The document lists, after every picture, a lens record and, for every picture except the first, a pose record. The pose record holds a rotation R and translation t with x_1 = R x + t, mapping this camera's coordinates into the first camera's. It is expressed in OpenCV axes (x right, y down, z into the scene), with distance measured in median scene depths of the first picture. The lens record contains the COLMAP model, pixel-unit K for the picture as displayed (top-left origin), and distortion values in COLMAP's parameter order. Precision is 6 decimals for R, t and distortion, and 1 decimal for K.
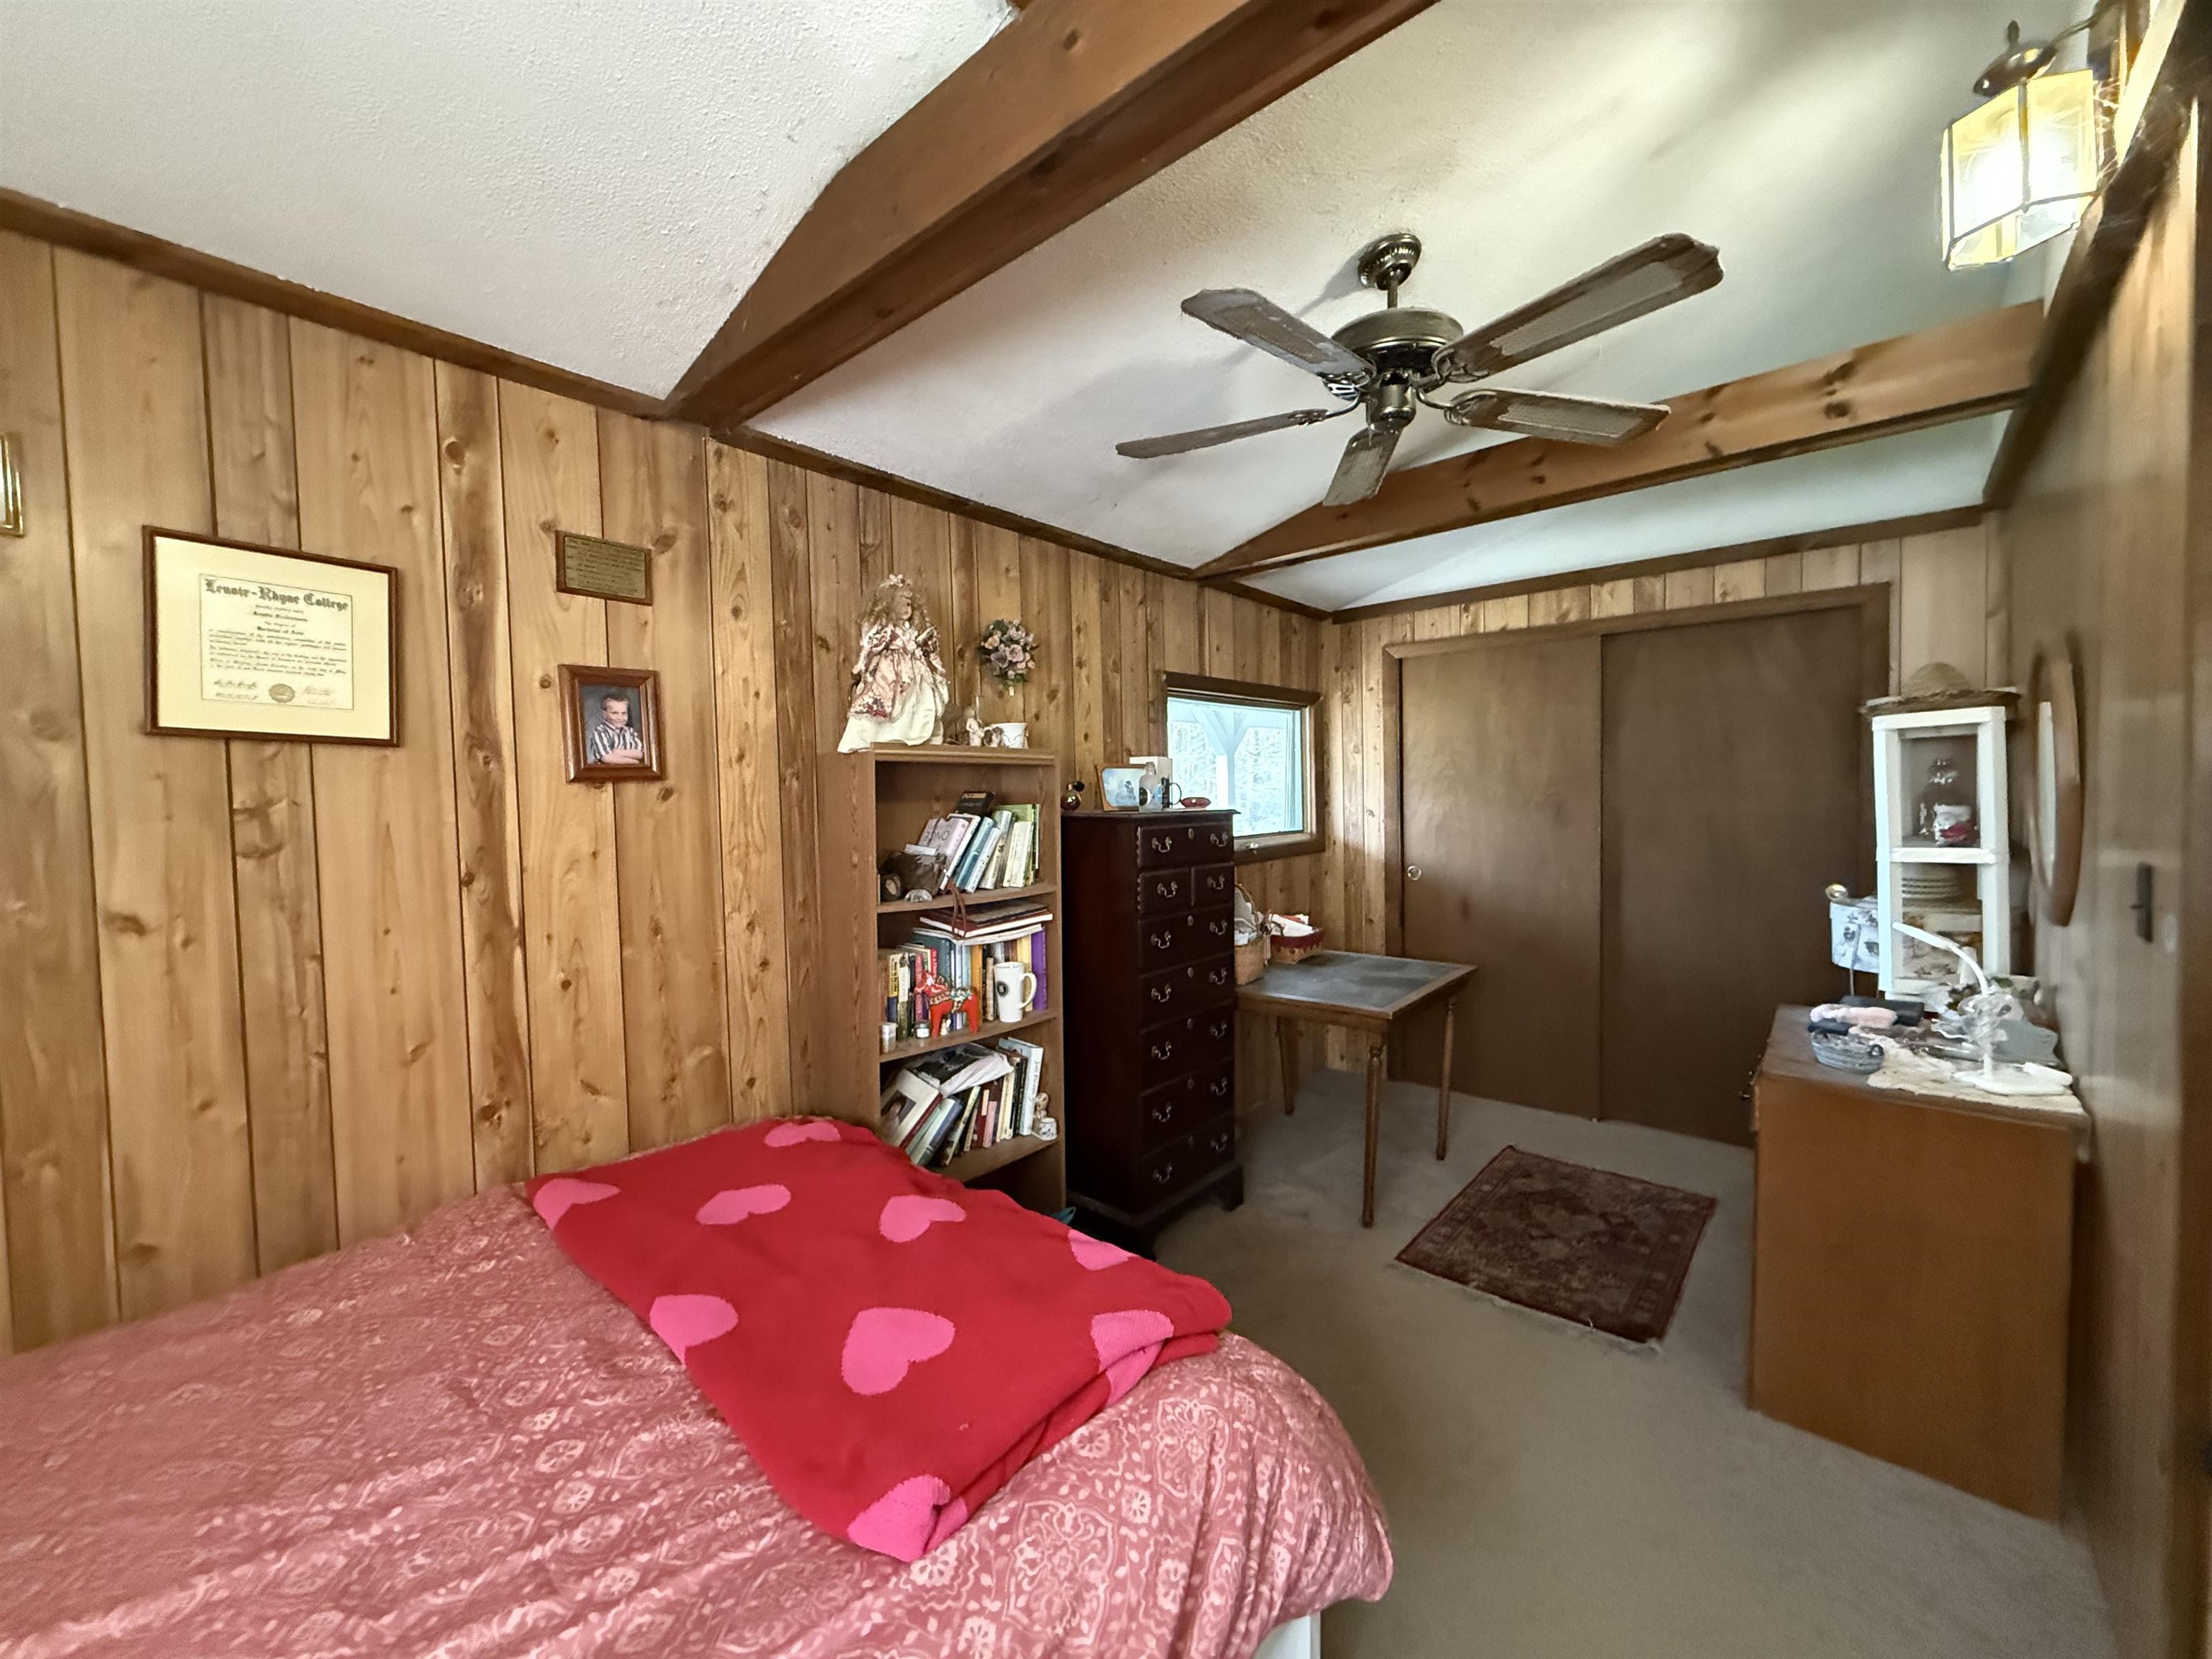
lens RADIAL K [[884.6, 0, 1110.2], [0, 884.6, 829.5], [0, 0, 1]] dist [-0.002372, 0.002900]
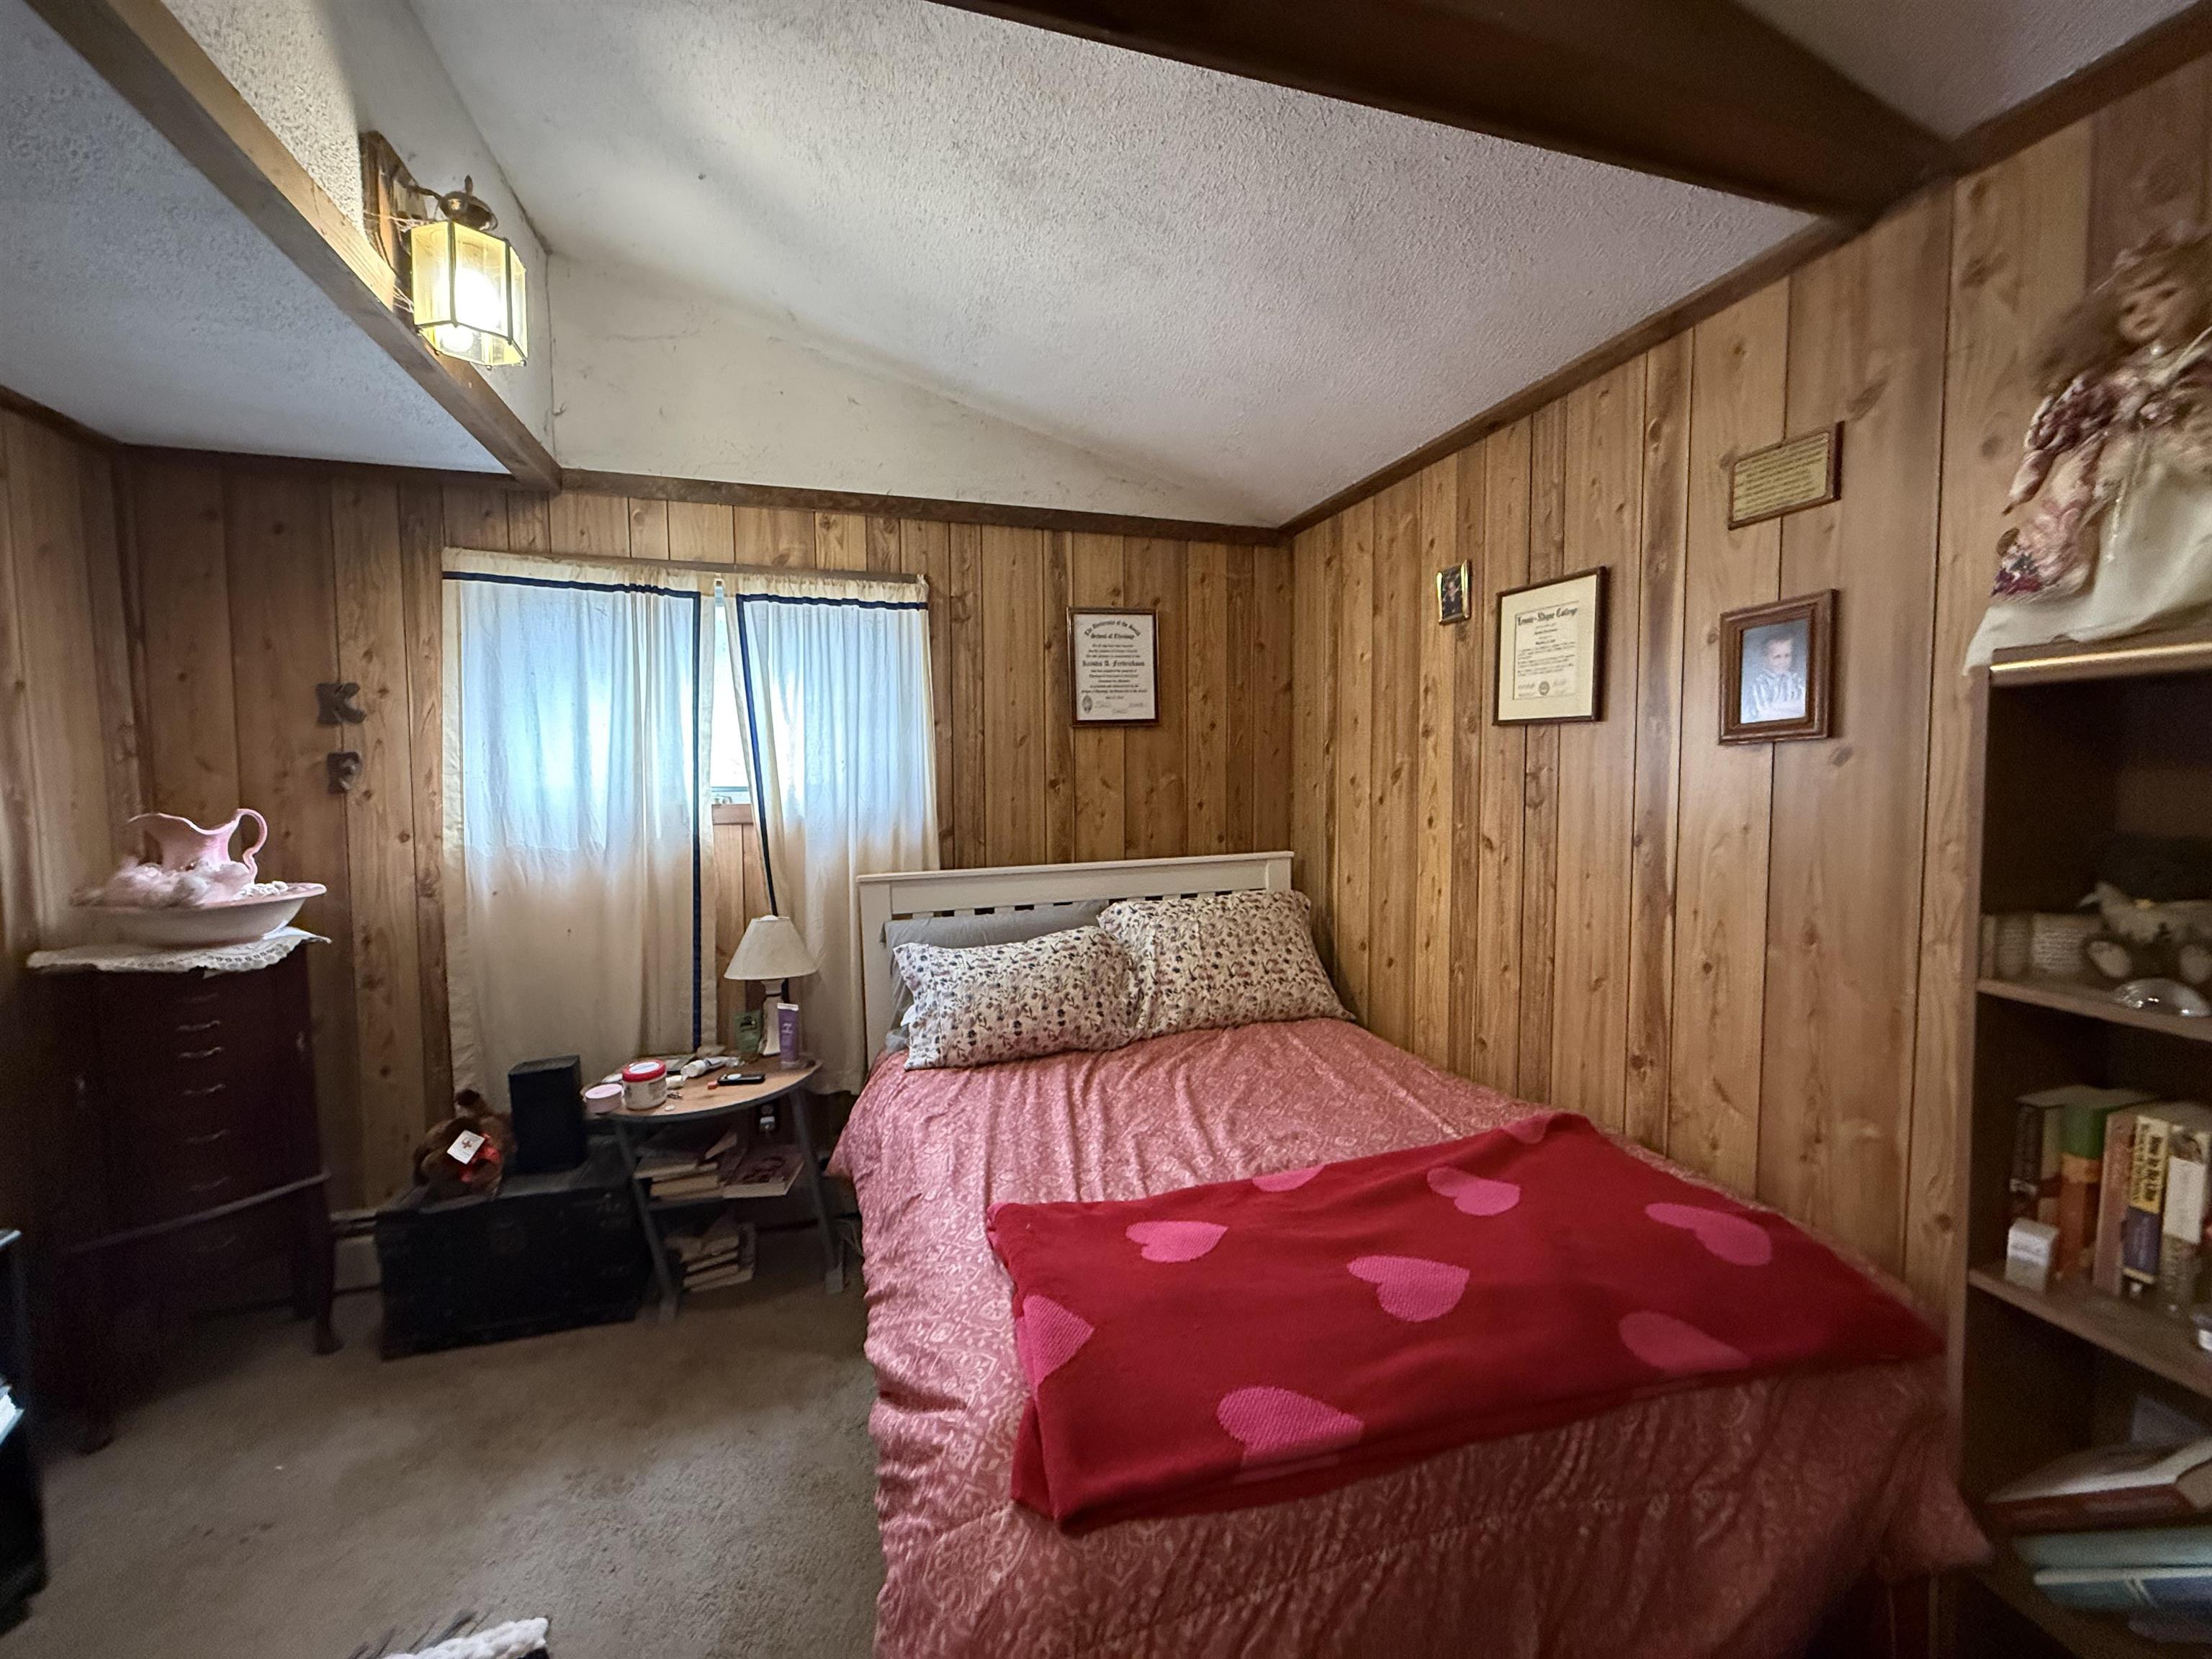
lens RADIAL K [[884.6, 0, 1110.2], [0, 884.6, 829.5], [0, 0, 1]] dist [-0.002372, 0.002900]
pose [[-0.534541, 0.069555, -0.842275, 0.359214], [-0.009973, 0.996019, 0.088580, -0.031678], [0.845083, 0.055749, -0.531720, 0.724077]]
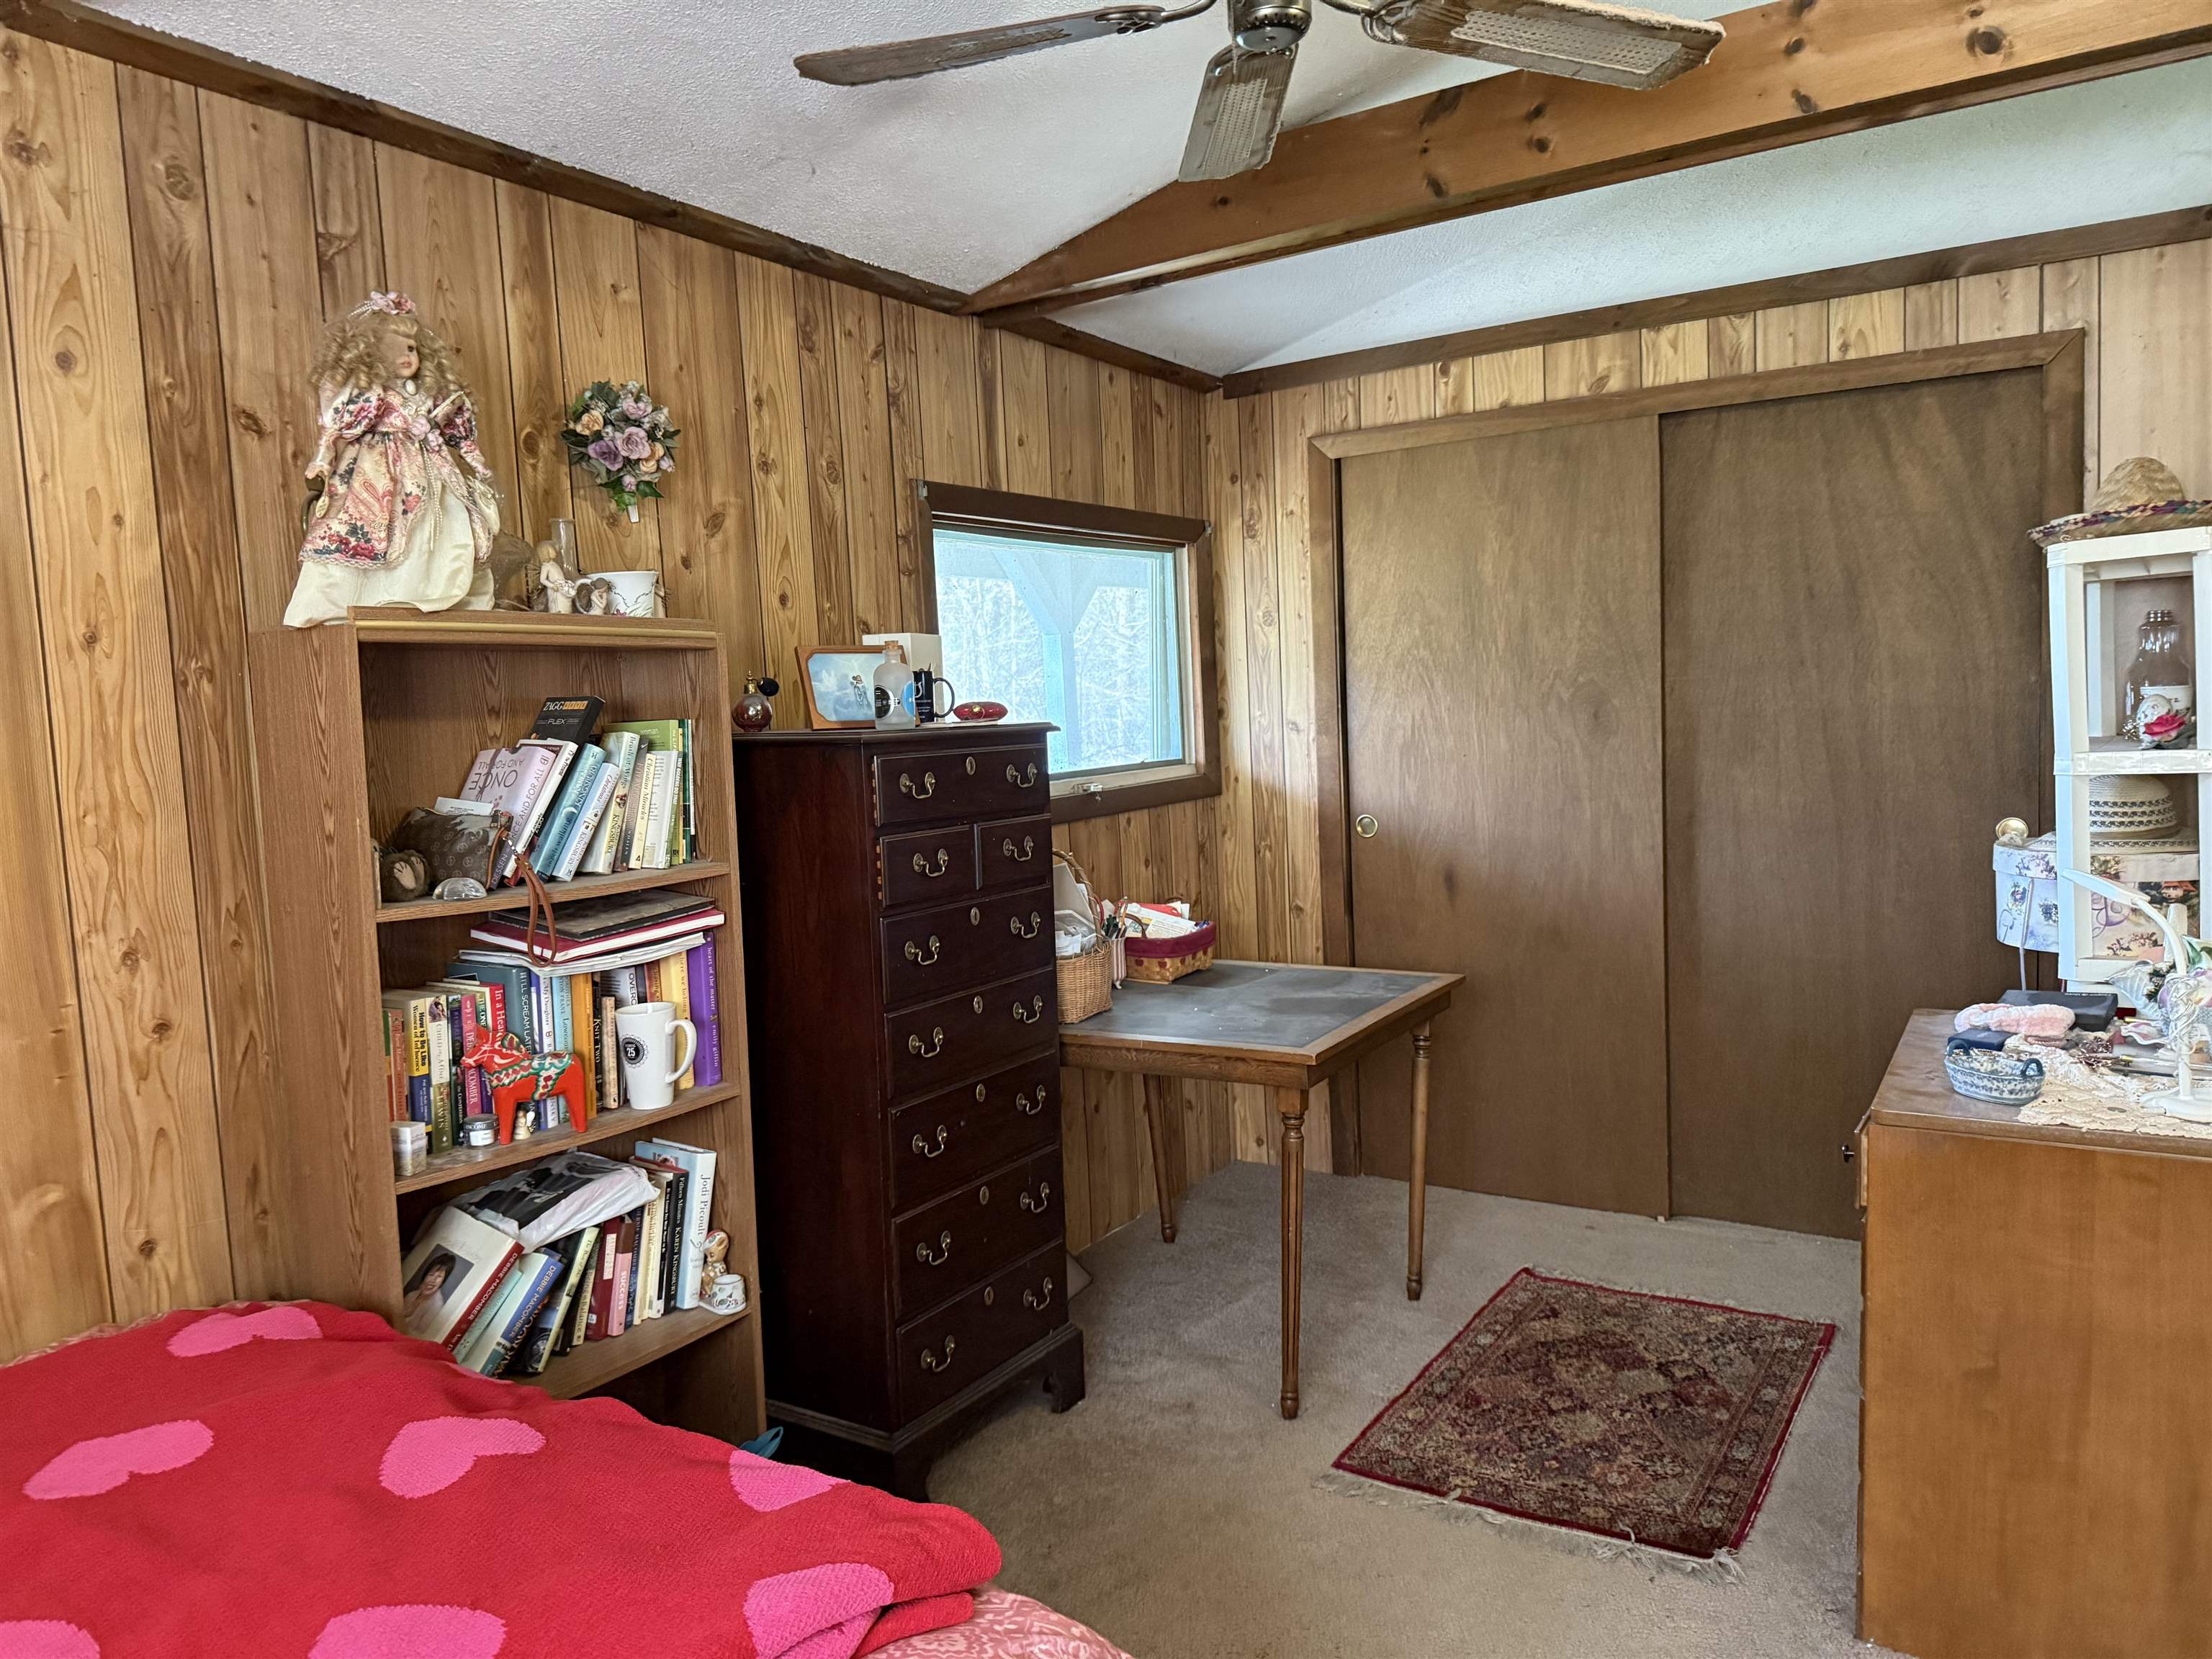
lens RADIAL K [[1568.5, 0, 1100.5], [0, 1568.5, 838.7], [0, 0, 1]] dist [0.036643, -0.049772]
pose [[0.989349, -0.035561, 0.141153, 0.035169], [0.029392, 0.998529, 0.045556, 0.009985], [-0.142566, -0.040922, 0.988939, -0.017385]]
